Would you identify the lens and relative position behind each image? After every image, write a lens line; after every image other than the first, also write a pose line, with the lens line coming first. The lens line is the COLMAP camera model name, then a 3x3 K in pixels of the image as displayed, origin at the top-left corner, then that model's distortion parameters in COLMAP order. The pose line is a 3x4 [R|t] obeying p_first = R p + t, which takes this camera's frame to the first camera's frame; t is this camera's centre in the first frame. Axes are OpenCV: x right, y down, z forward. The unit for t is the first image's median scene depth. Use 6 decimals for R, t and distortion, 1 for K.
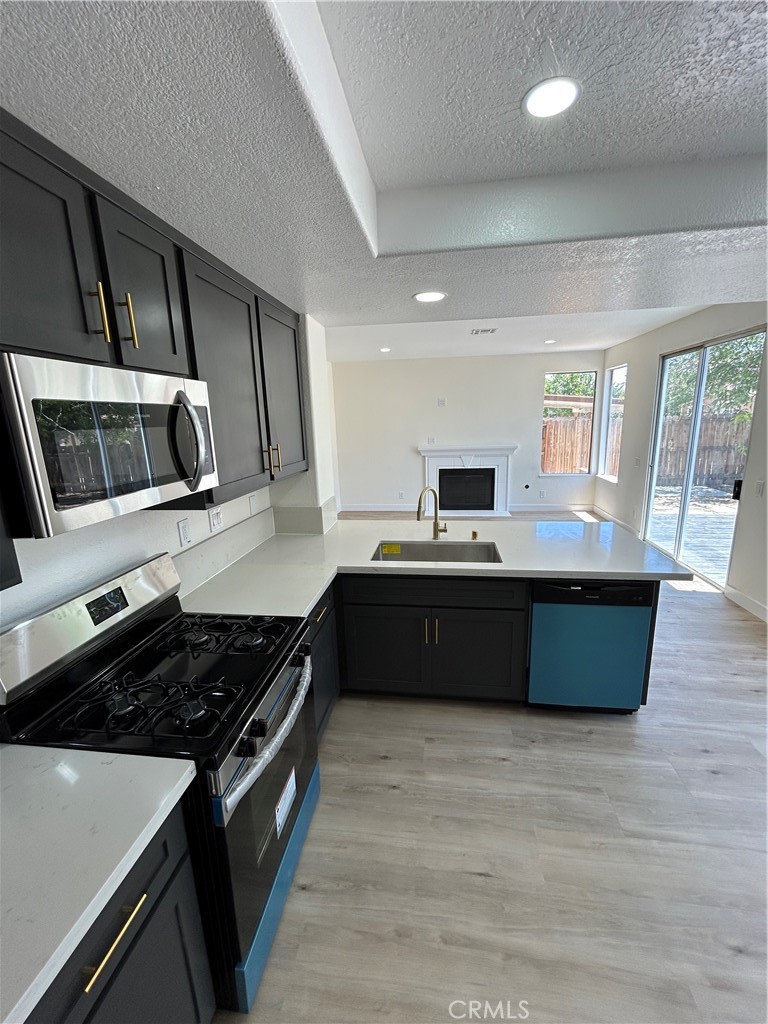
lens RADIAL K [[416.4, 0, 386.0], [0, 416.4, 510.1], [0, 0, 1]] dist [0.000485, -0.000089]
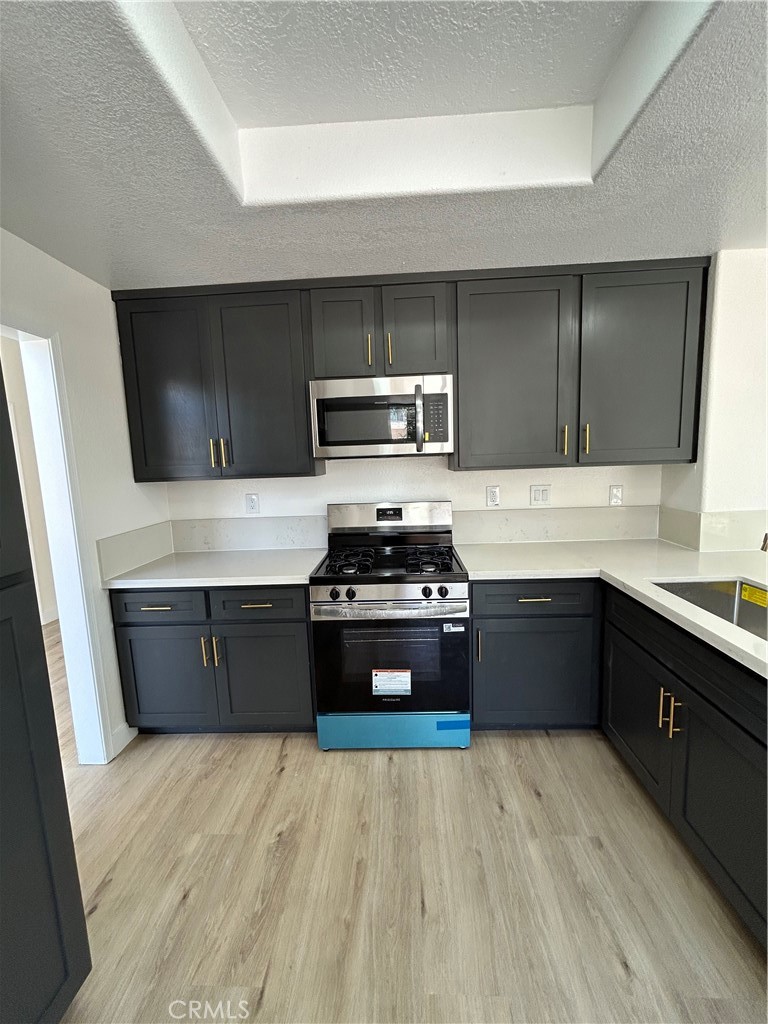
lens RADIAL K [[416.4, 0, 385.4], [0, 416.4, 512.3], [0, 0, 1]] dist [0.000485, -0.000089]
pose [[0.095190, 0.156340, -0.983106, 0.687194], [-0.180199, 0.973981, 0.137441, -0.012682], [0.979013, 0.164072, 0.120885, 0.501751]]
